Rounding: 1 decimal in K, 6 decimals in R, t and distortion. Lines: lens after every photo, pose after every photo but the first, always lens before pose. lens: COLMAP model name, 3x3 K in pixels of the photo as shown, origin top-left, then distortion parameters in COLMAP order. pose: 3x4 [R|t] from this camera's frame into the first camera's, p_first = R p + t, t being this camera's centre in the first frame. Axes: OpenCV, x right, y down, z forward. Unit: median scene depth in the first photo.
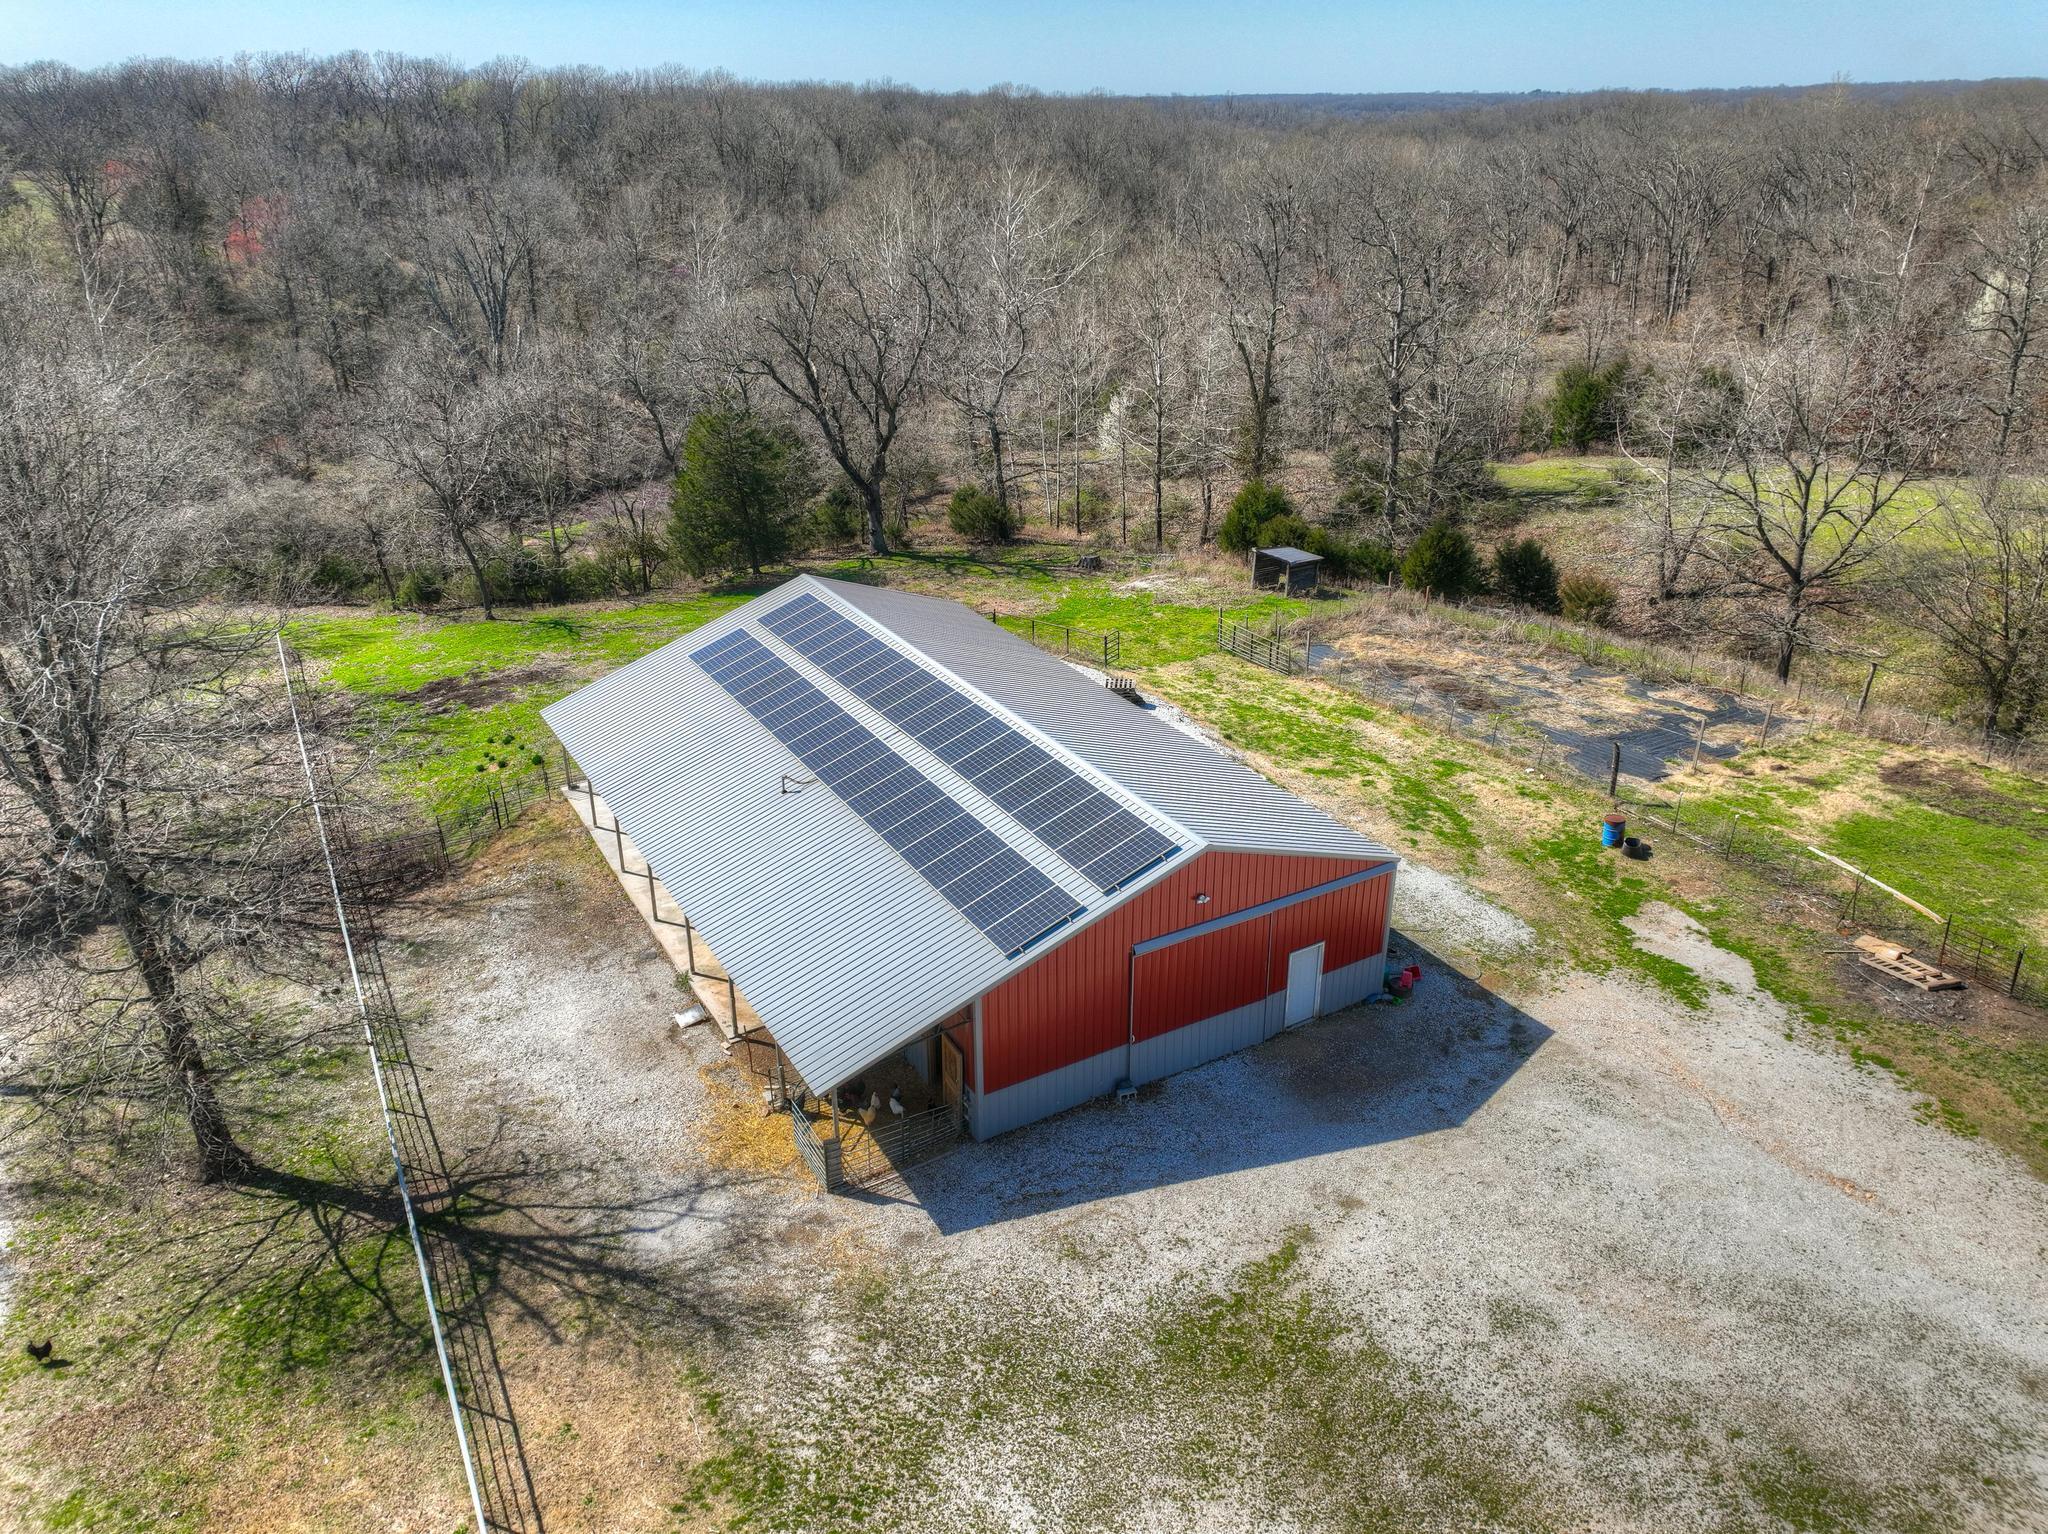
lens RADIAL K [[1426.1, 0, 1026.1], [0, 1426.1, 771.6], [0, 0, 1]] dist [0.006024, 0.004186]
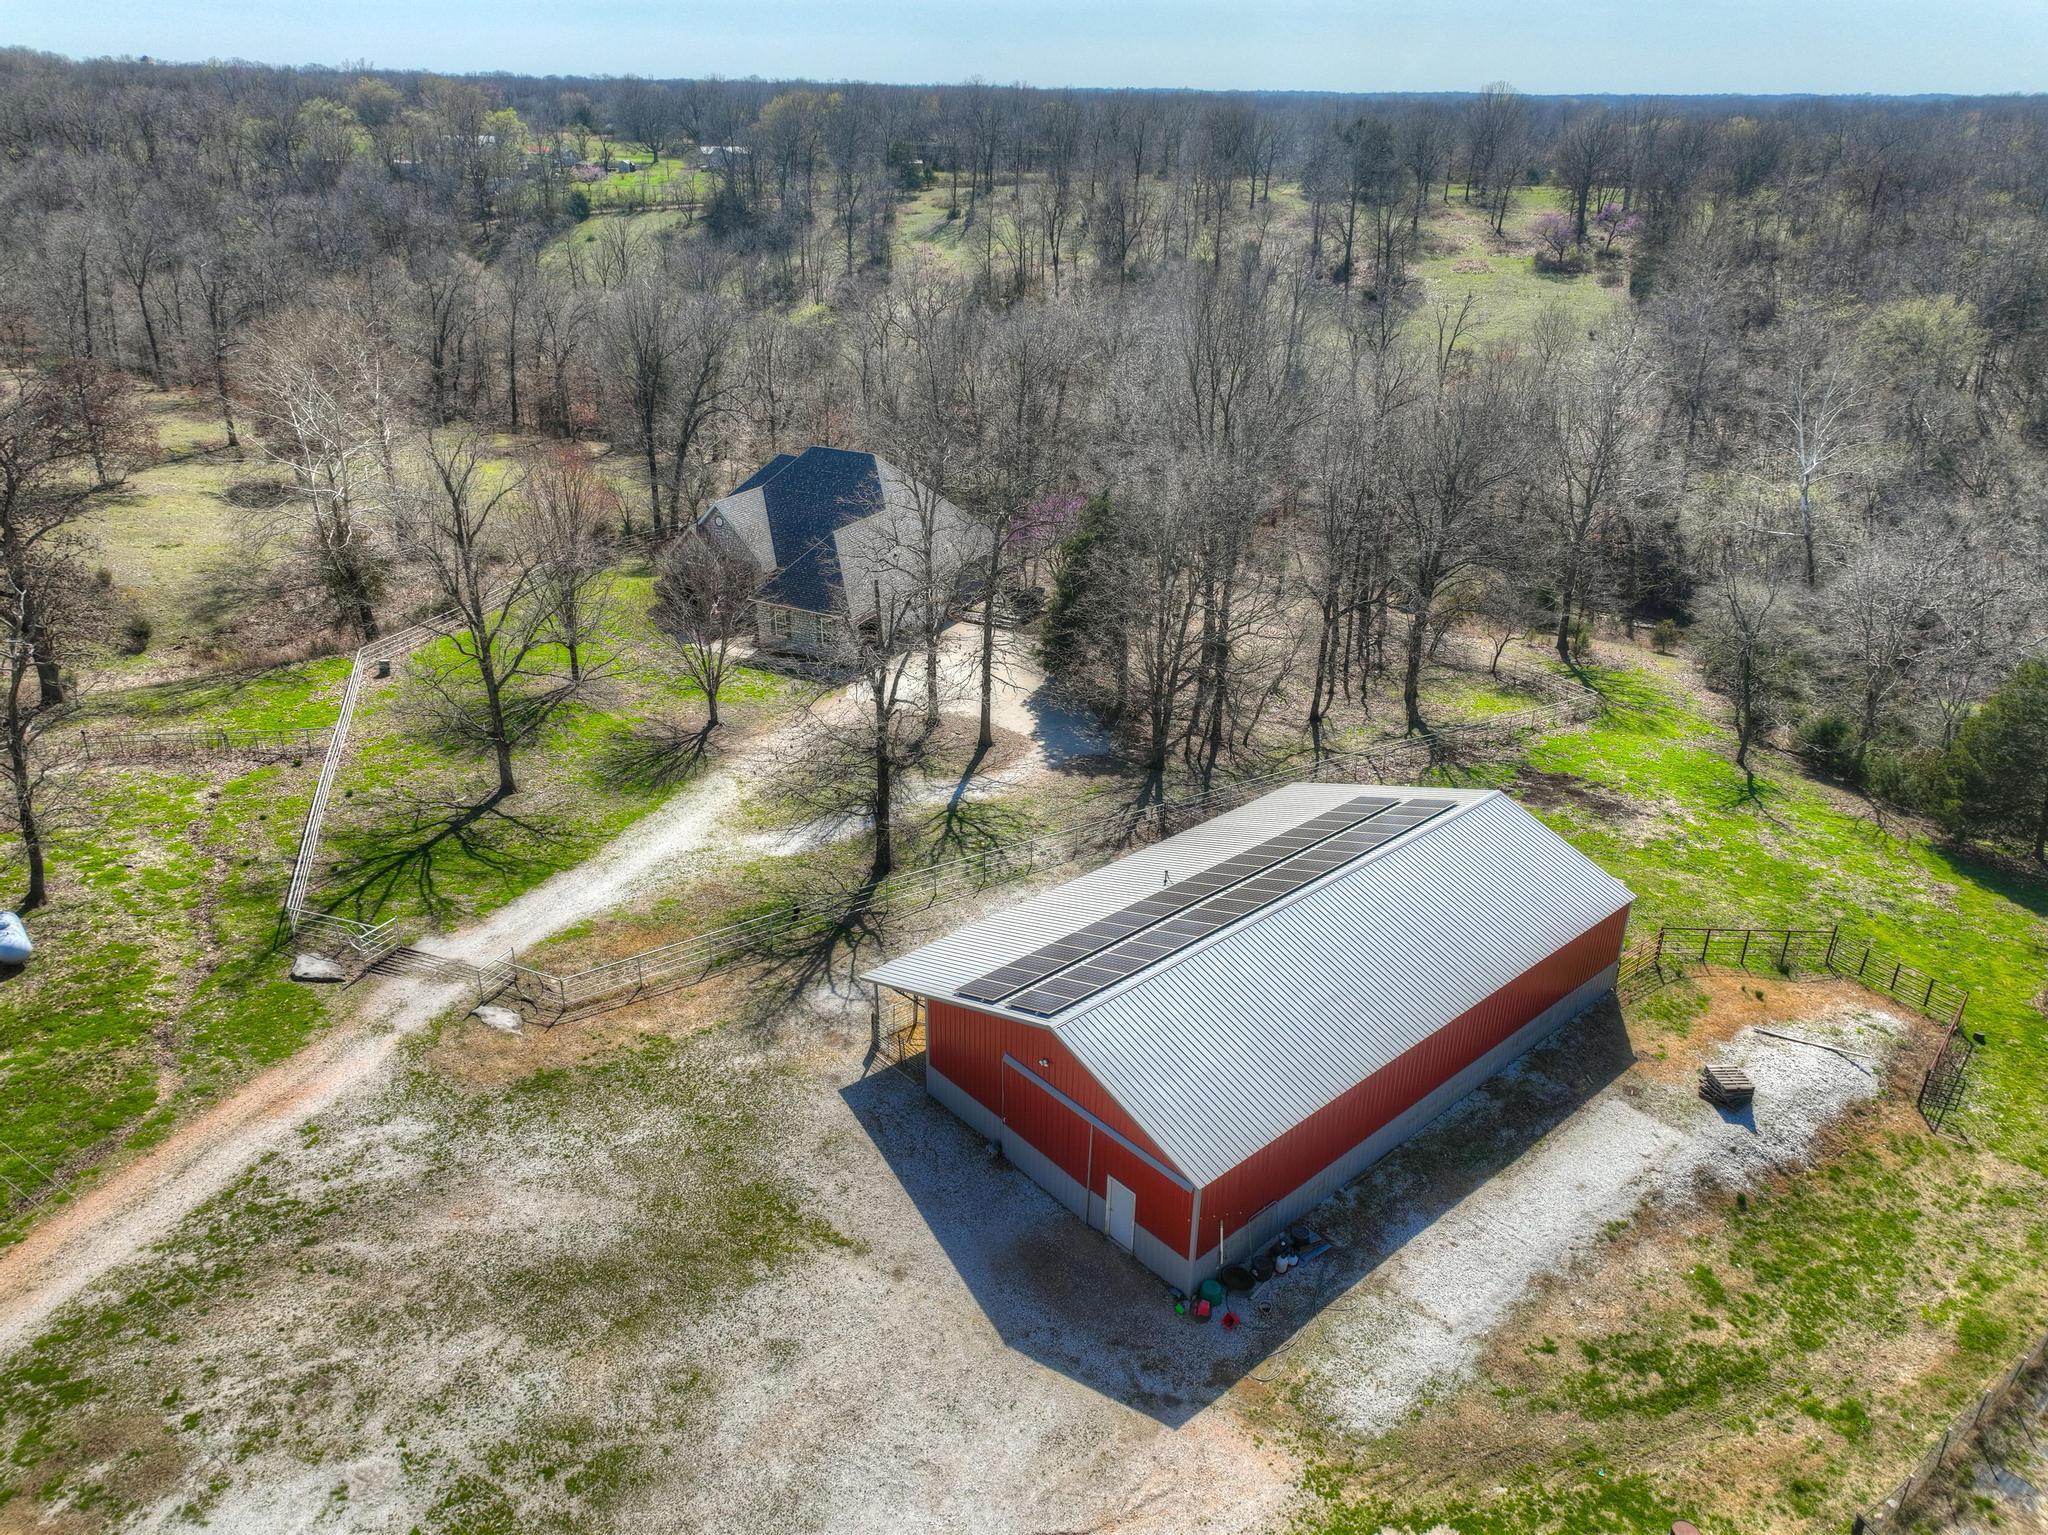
lens RADIAL K [[1426.1, 0, 1025.6], [0, 1426.1, 764.4], [0, 0, 1]] dist [0.006024, 0.004186]
pose [[0.198470, 0.420718, -0.885215, 1.250089], [-0.424445, 0.850992, 0.309290, -0.579697], [0.883434, 0.314340, 0.347468, 0.489889]]
